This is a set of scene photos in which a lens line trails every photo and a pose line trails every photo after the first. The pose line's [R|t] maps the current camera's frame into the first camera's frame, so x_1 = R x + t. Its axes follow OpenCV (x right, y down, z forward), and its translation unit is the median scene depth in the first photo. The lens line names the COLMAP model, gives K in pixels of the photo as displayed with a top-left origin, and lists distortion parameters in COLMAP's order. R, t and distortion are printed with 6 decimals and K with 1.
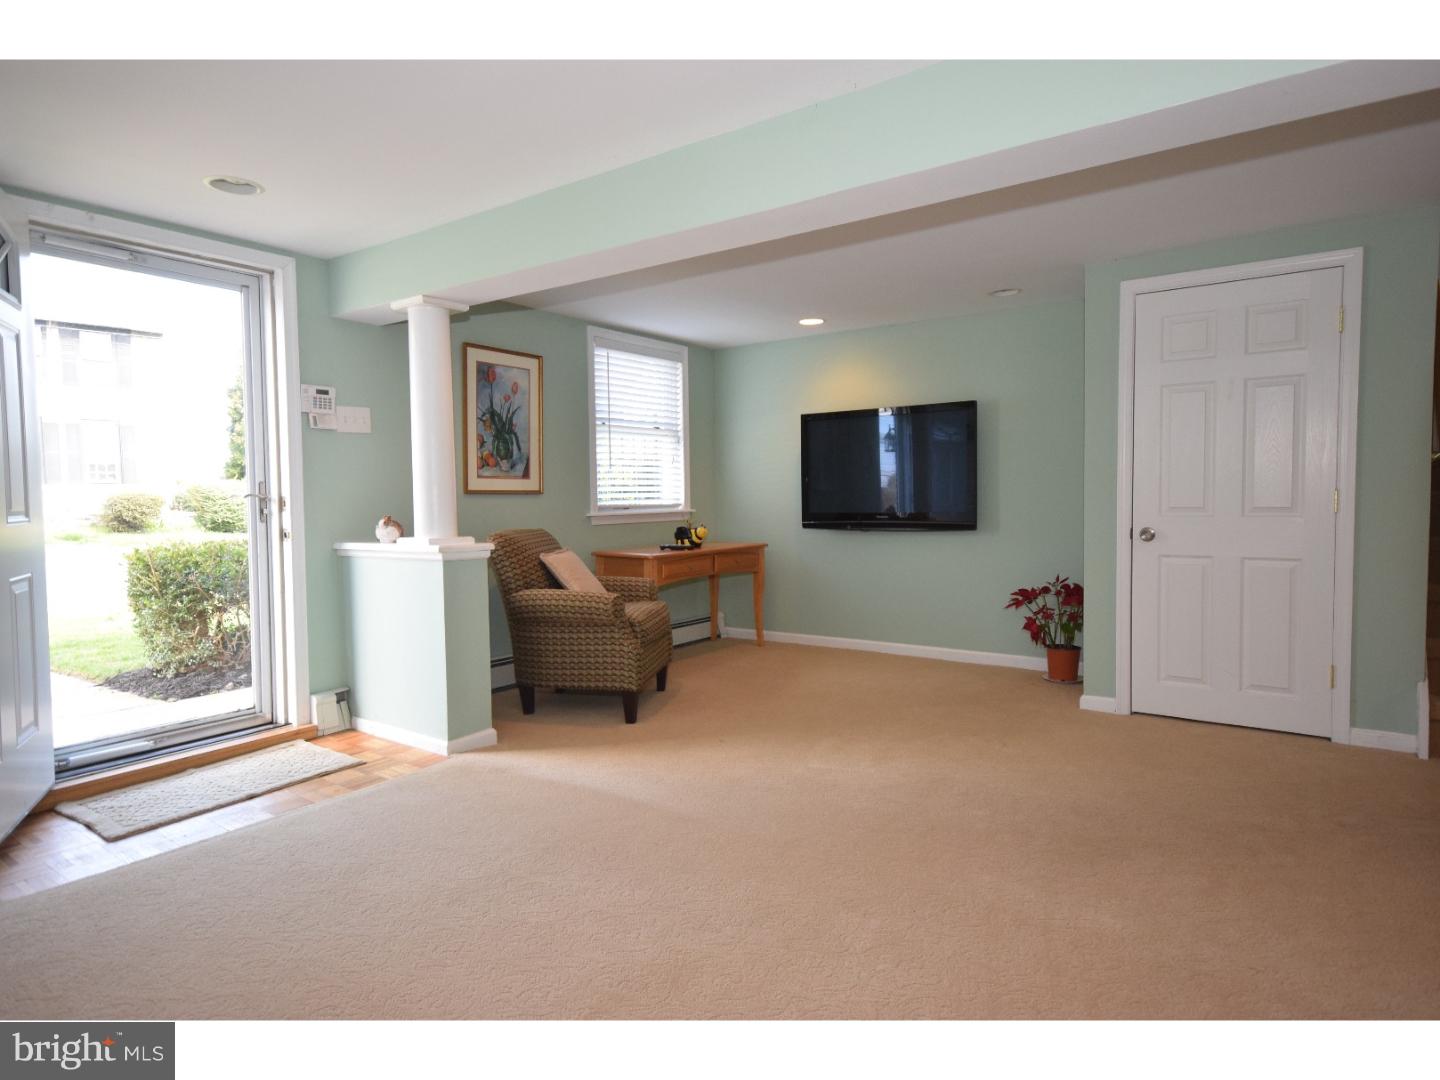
lens RADIAL K [[824.0, 0, 720.6], [0, 824.0, 530.0], [0, 0, 1]] dist [0.035535, 0.001216]
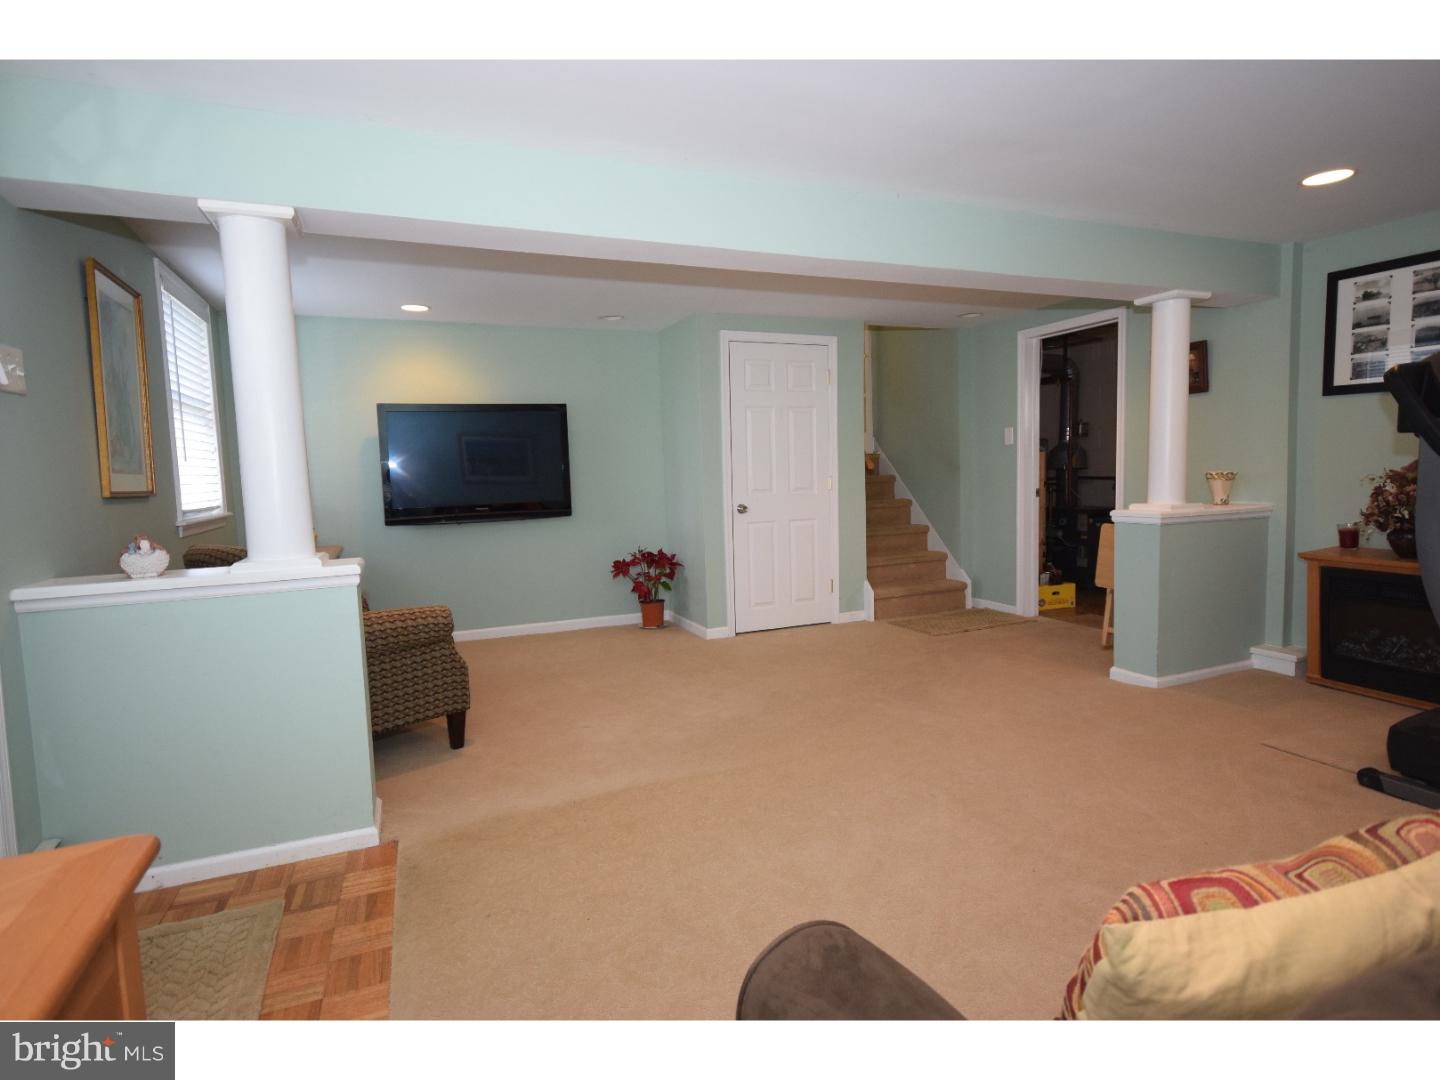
lens RADIAL K [[769.2, 0, 716.4], [0, 769.2, 536.9], [0, 0, 1]] dist [0.013765, 0.005412]
pose [[0.535591, -0.076477, 0.841007, -0.552131], [0.059557, 0.996832, 0.052718, -0.016979], [-0.842375, 0.021852, 0.538449, 0.274323]]
